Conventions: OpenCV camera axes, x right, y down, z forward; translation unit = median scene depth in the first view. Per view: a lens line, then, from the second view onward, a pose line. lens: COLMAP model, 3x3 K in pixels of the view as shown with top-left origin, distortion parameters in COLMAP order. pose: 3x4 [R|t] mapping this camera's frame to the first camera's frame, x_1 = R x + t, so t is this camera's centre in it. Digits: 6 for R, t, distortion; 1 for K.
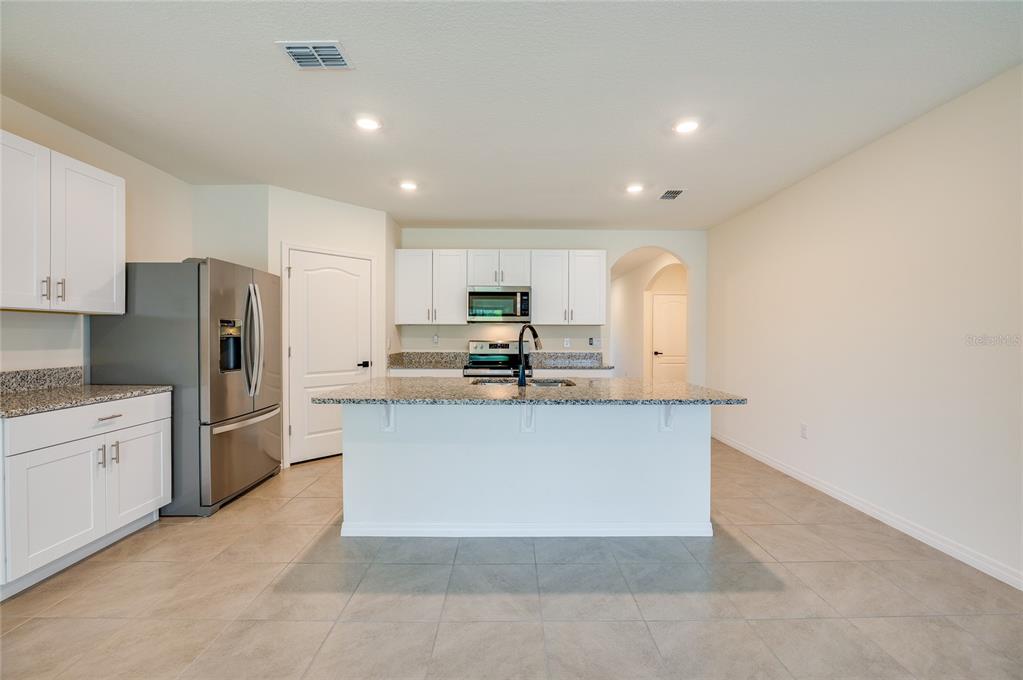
lens RADIAL K [[408.5, 0, 509.0], [0, 408.5, 338.2], [0, 0, 1]] dist [-0.013416, 0.001036]
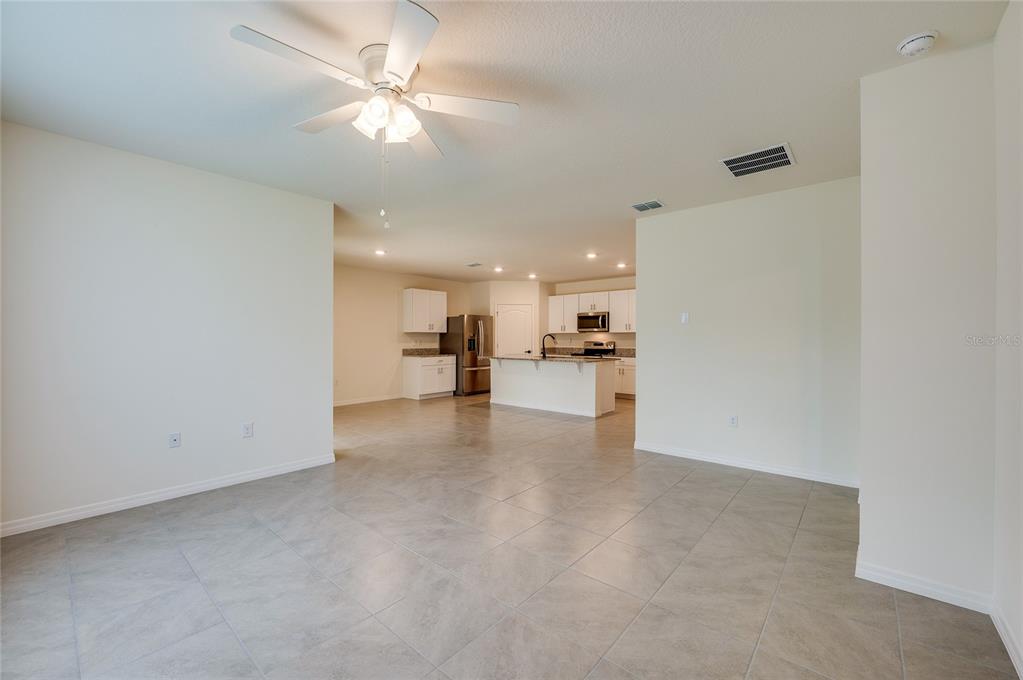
lens RADIAL K [[408.5, 0, 506.8], [0, 408.5, 336.0], [0, 0, 1]] dist [-0.013416, 0.001036]
pose [[0.748894, -0.007357, -0.662649, 1.180600], [-0.001937, 0.999910, -0.013290, 0.008681], [0.662687, 0.011237, 0.748812, -0.853311]]
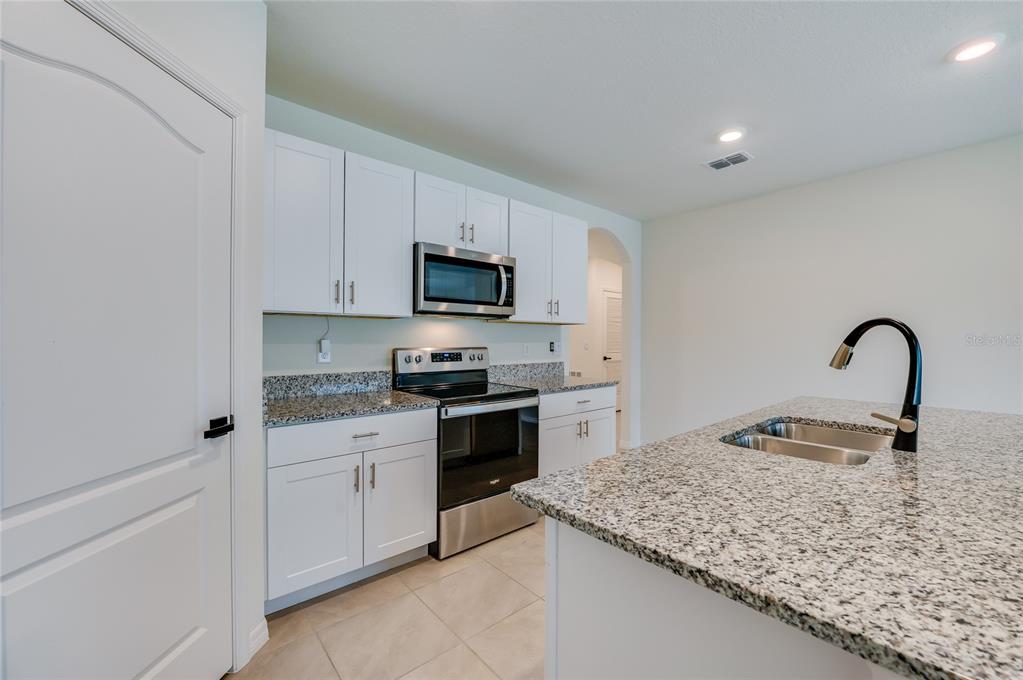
lens RADIAL K [[408.5, 0, 510.9], [0, 408.5, 338.0], [0, 0, 1]] dist [-0.013416, 0.001036]
pose [[0.757101, -0.000630, 0.653297, -0.444085], [0.003741, 0.999987, -0.003371, -0.006740], [-0.653287, 0.004996, 0.757094, 0.687228]]
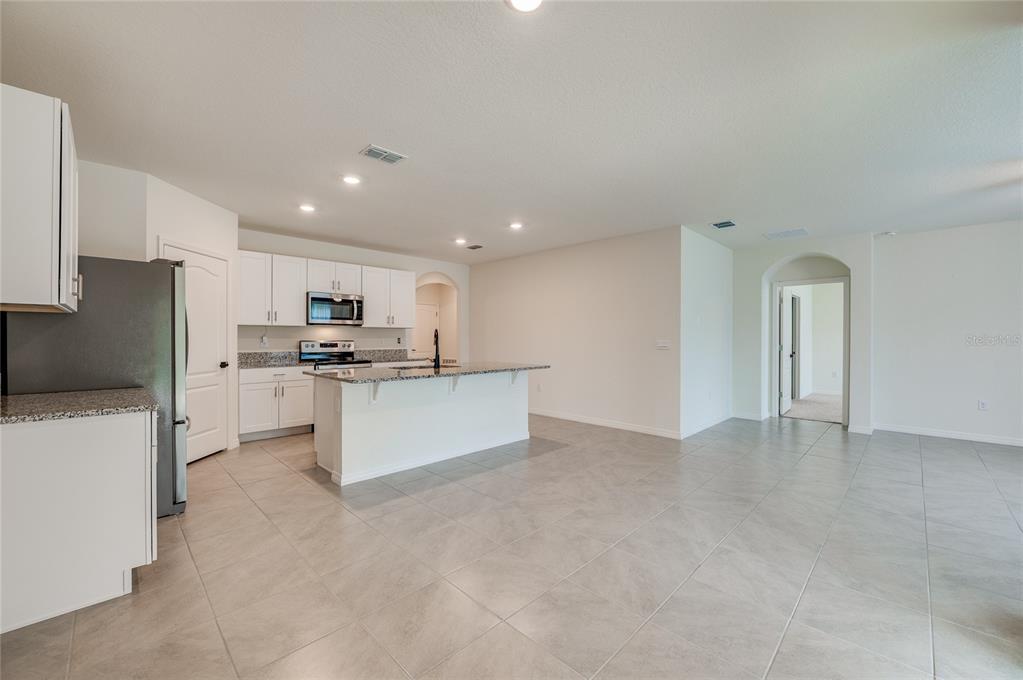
lens RADIAL K [[408.5, 0, 501.6], [0, 408.5, 337.2], [0, 0, 1]] dist [-0.013416, 0.001036]
pose [[0.722952, -0.002930, 0.690892, -0.626707], [0.006119, 0.999979, -0.002163, 0.002622], [-0.690871, 0.005791, 0.722955, -0.219296]]
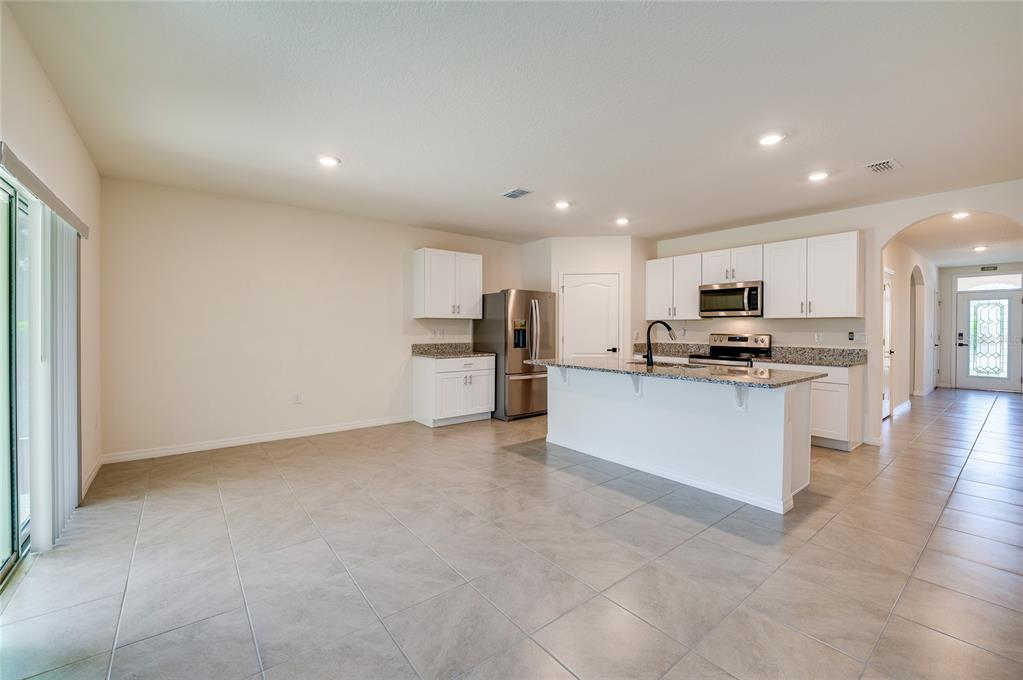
lens RADIAL K [[408.5, 0, 504.4], [0, 408.5, 330.1], [0, 0, 1]] dist [-0.013416, 0.001036]
pose [[0.614497, 0.001561, -0.788918, 0.586294], [-0.006159, 0.999977, -0.002819, 0.003610], [0.788895, 0.006591, 0.614492, -0.165737]]
